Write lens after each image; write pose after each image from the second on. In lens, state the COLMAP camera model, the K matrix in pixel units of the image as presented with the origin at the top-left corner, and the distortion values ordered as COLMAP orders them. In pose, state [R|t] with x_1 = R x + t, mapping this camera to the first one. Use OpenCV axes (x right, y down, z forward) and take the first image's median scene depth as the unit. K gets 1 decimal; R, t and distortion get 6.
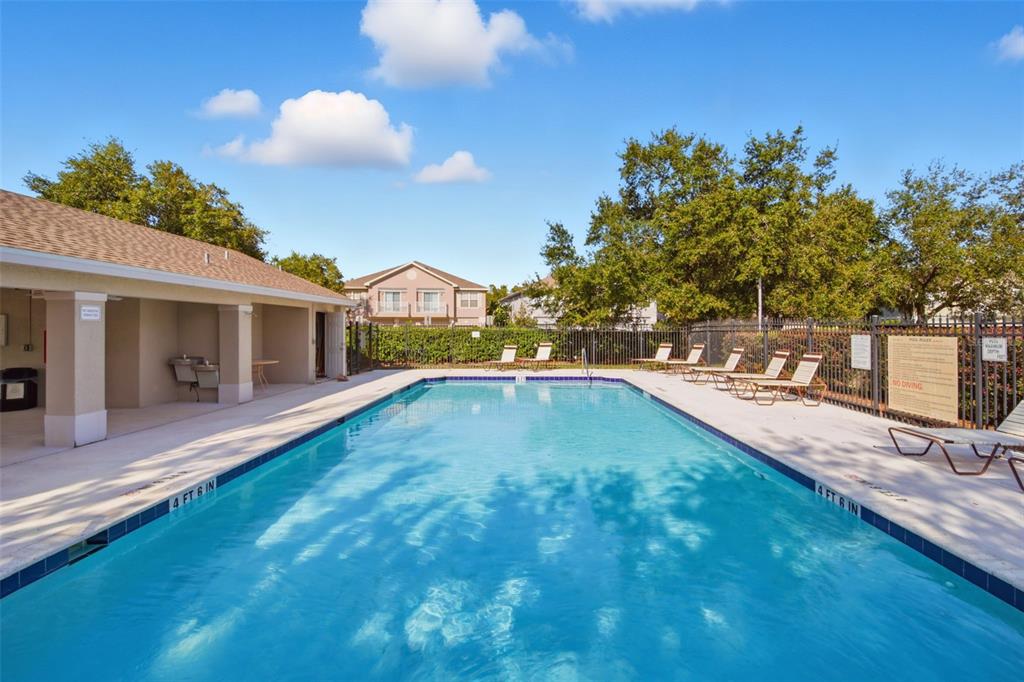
lens RADIAL K [[431.5, 0, 509.9], [0, 431.5, 327.6], [0, 0, 1]] dist [-0.020741, -0.000433]
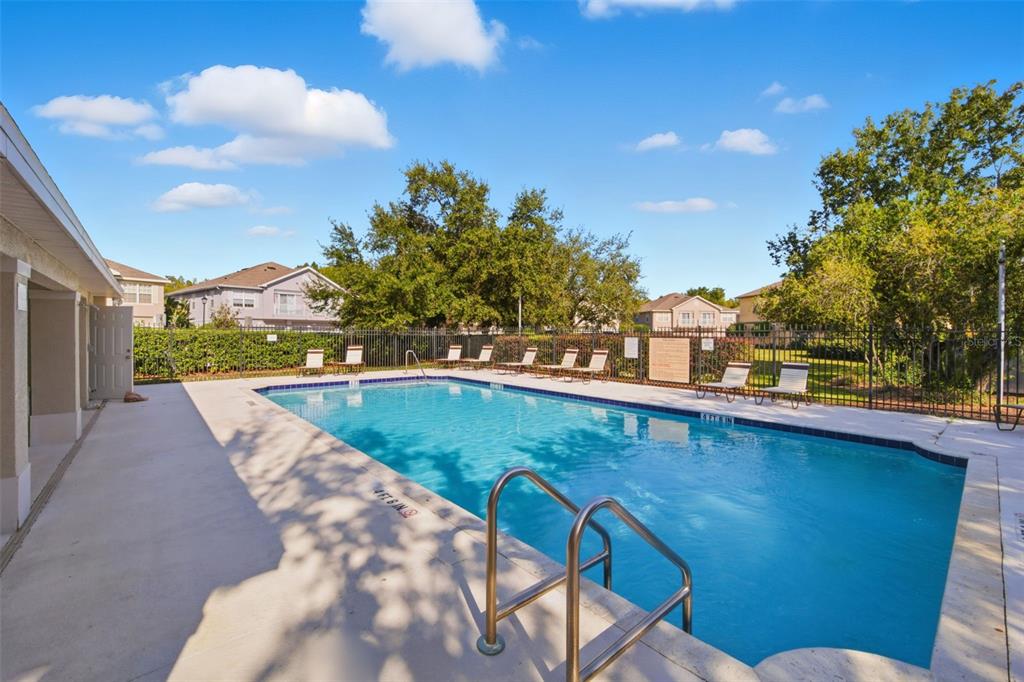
lens RADIAL K [[418.4, 0, 511.2], [0, 418.4, 335.2], [0, 0, 1]] dist [-0.021682, -0.000081]
pose [[0.741388, 0.003613, 0.671067, -0.326117], [-0.009059, 0.999948, 0.004625, 0.002550], [-0.671015, -0.009508, 0.741383, 0.050897]]
